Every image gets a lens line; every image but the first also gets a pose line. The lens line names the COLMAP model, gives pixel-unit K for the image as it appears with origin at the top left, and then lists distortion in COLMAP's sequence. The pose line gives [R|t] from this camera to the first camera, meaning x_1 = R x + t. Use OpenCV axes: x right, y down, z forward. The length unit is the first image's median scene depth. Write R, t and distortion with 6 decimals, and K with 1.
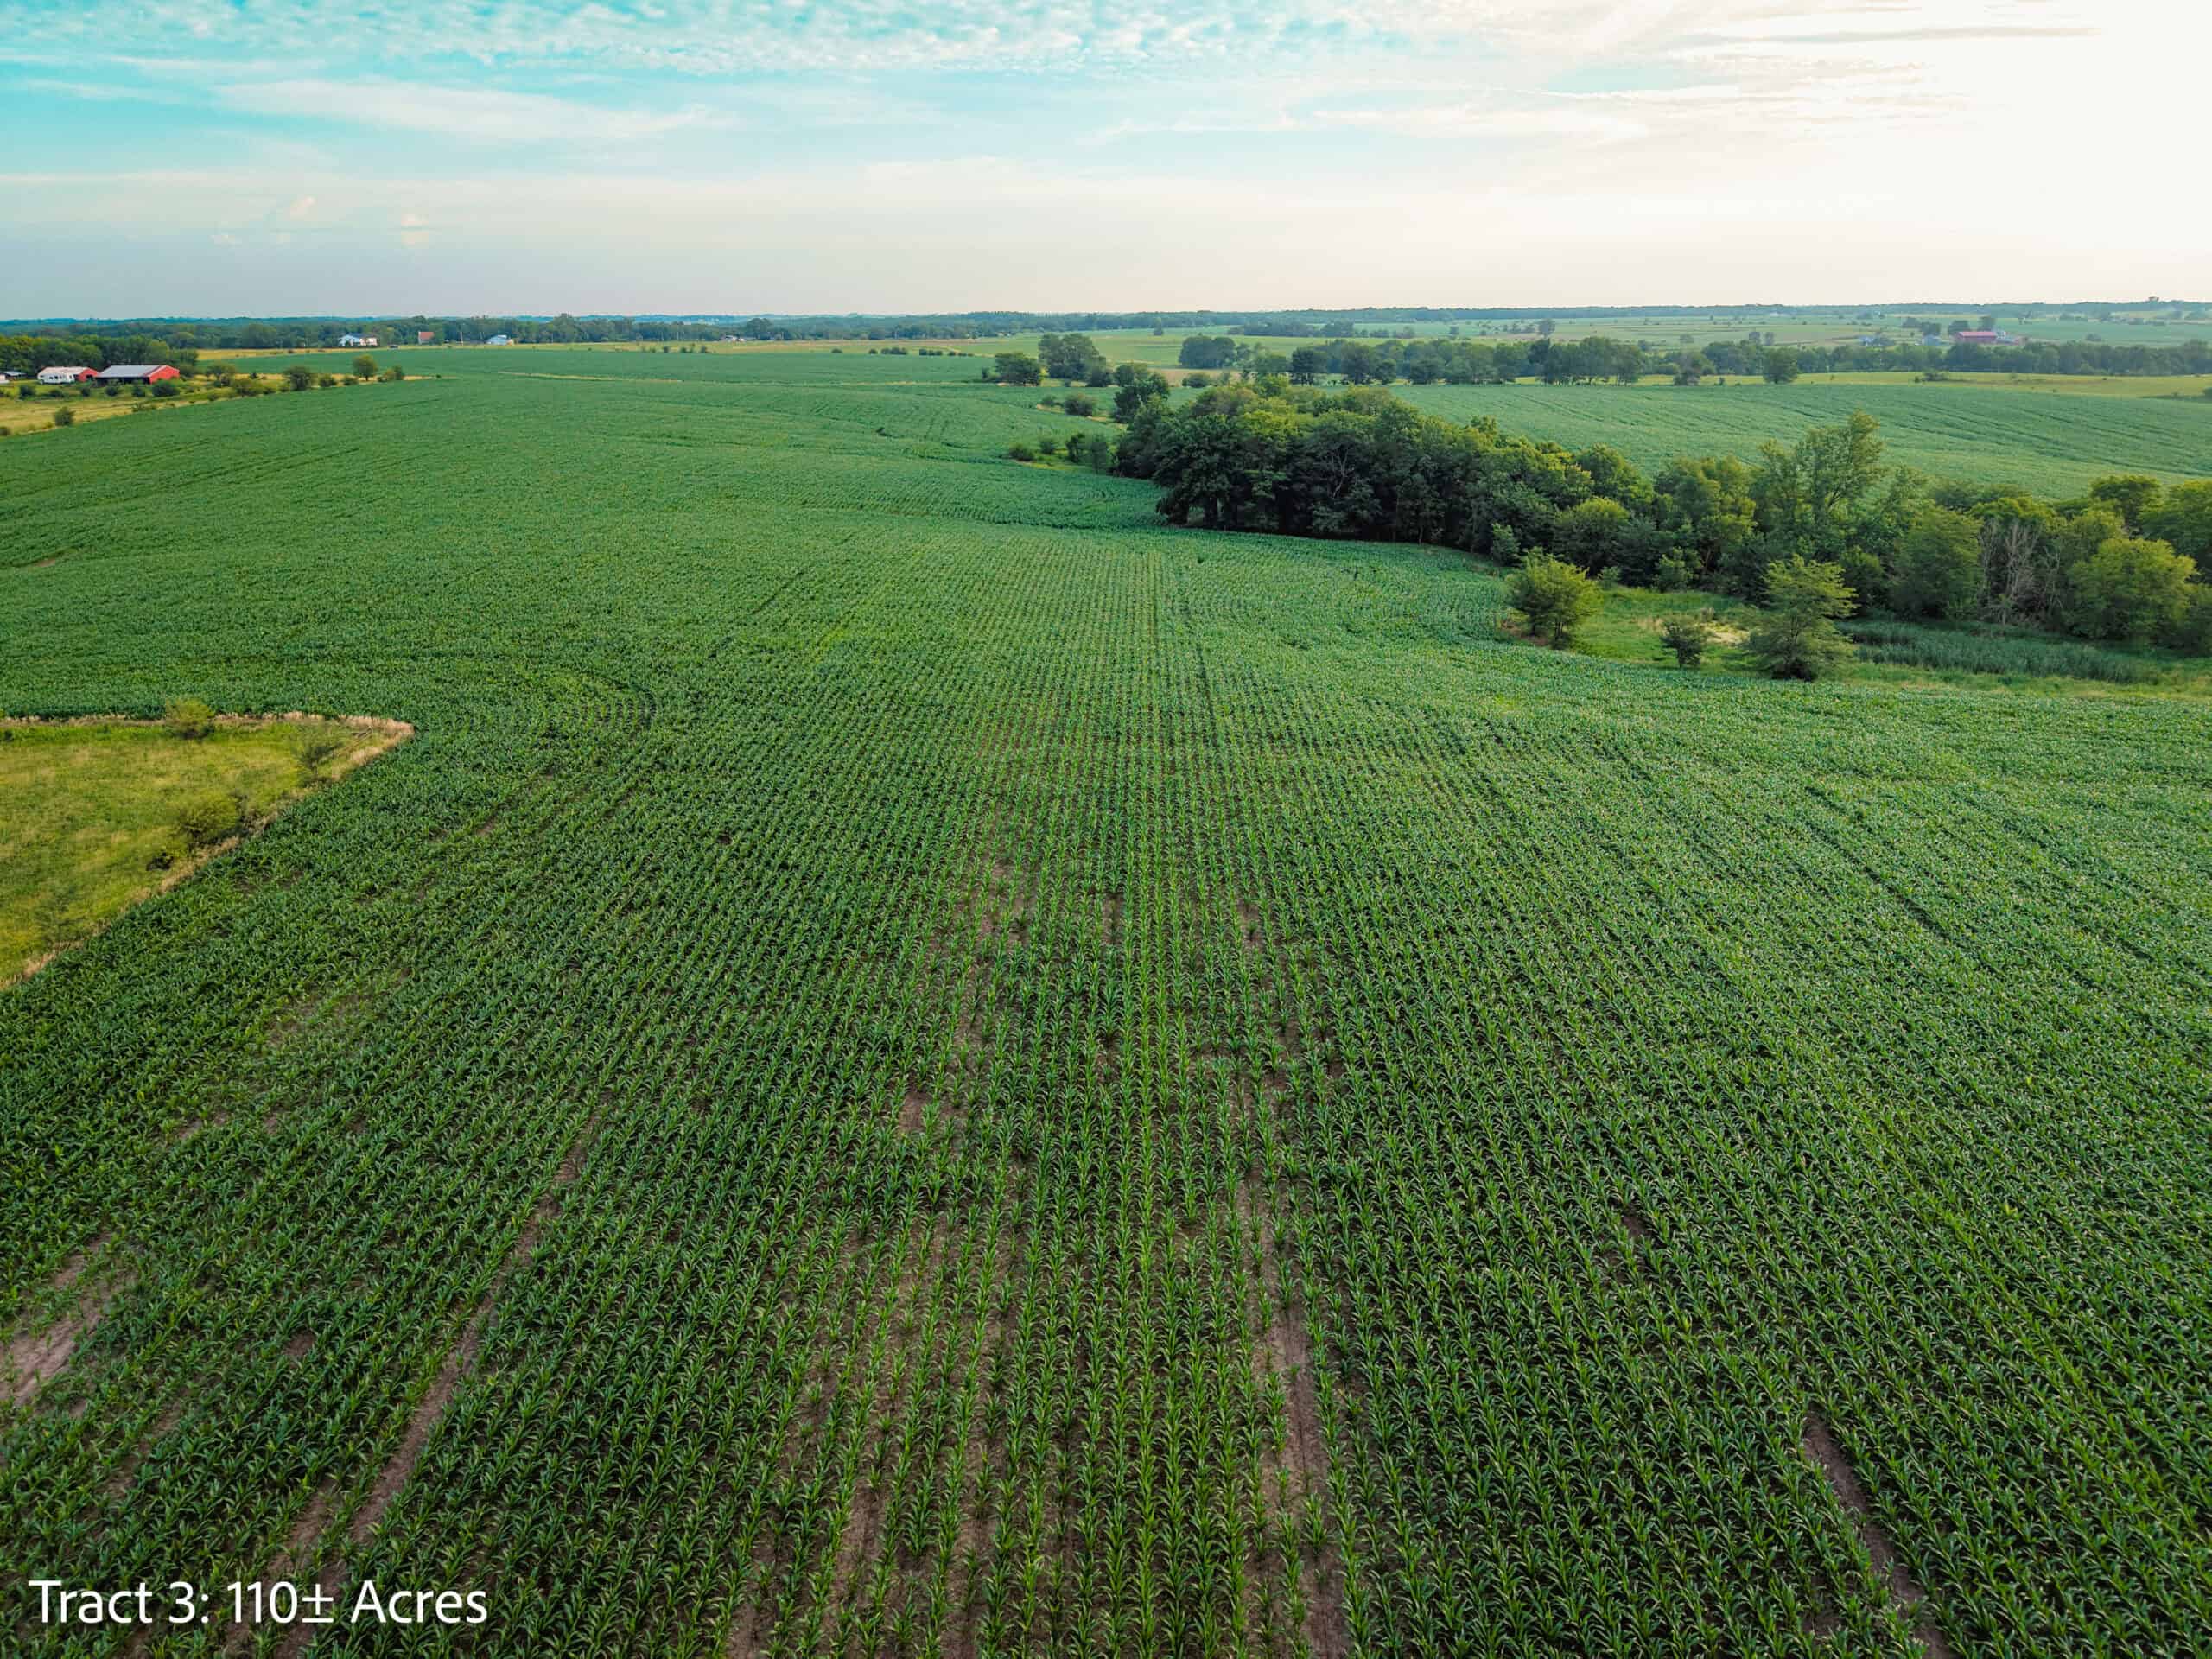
lens RADIAL K [[1516.4, 0, 1106.0], [0, 1516.4, 829.5], [0, 0, 1]] dist [0.026510, -0.009115]
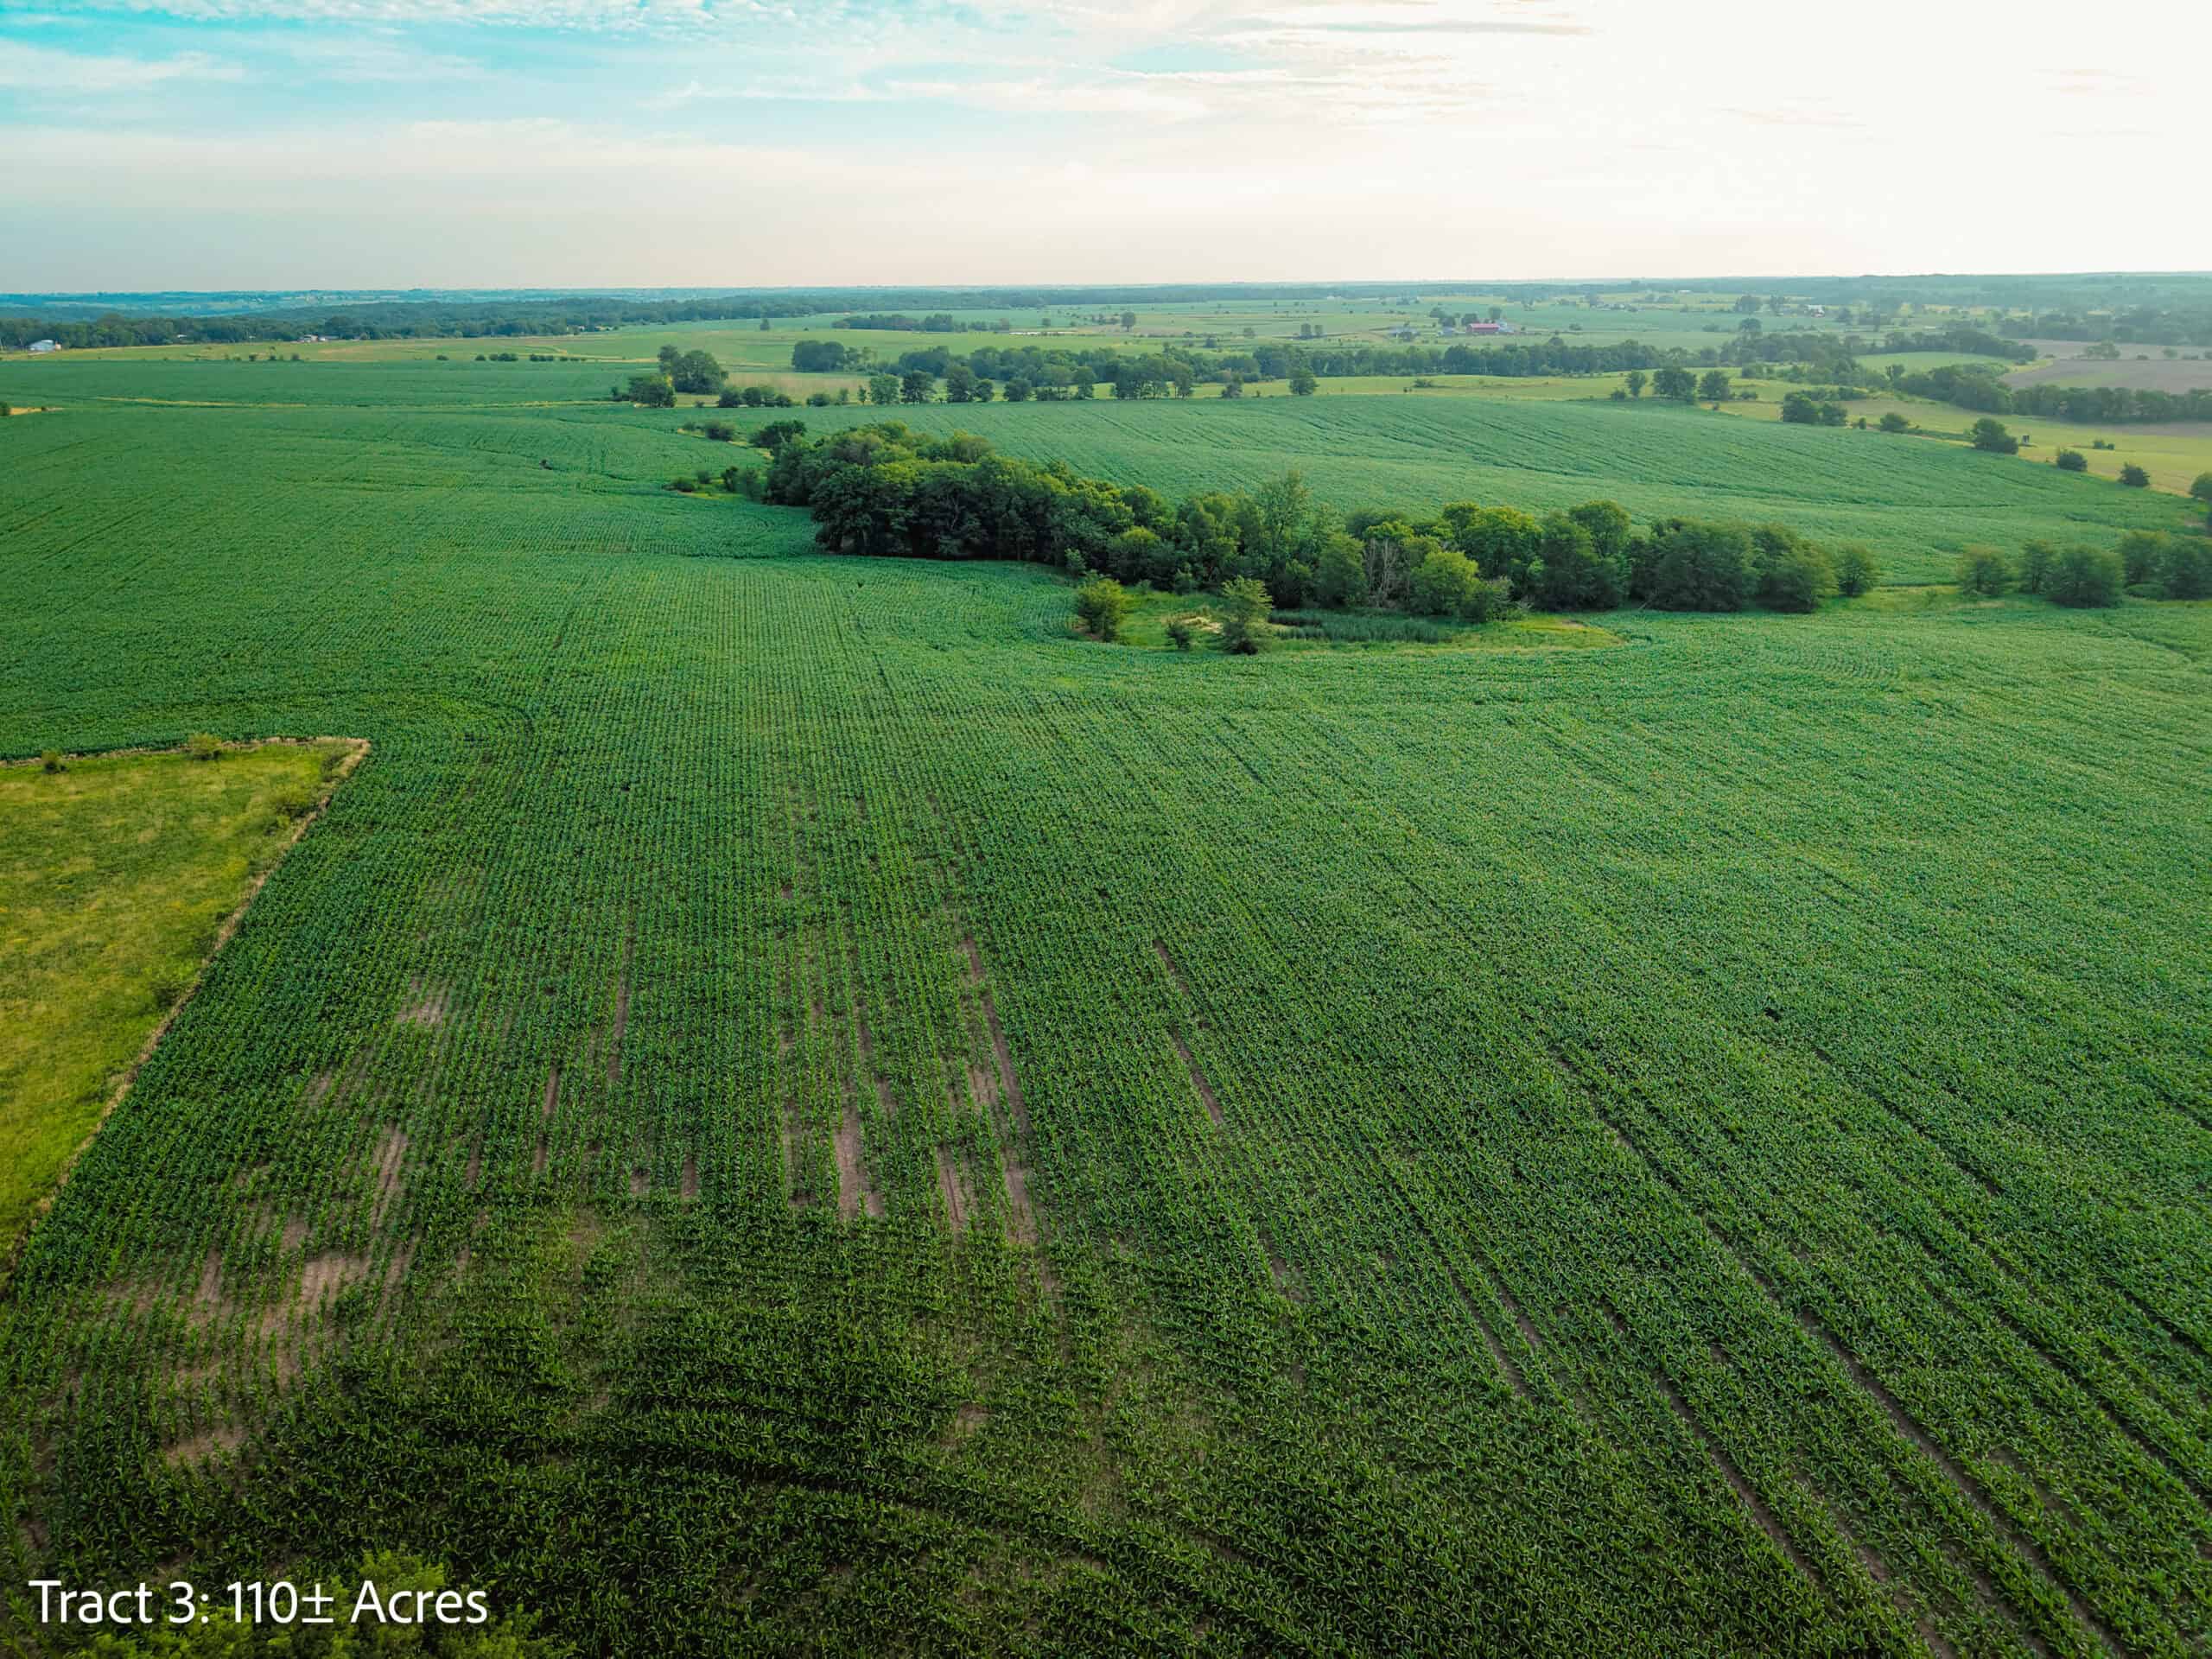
lens RADIAL K [[1503.7, 0, 1106.0], [0, 1503.7, 829.5], [0, 0, 1]] dist [0.060294, -0.037129]
pose [[0.969169, -0.087733, 0.230247, -0.053309], [0.083864, 0.996123, 0.026555, 0.023277], [-0.231684, -0.006426, 0.972770, -0.364068]]
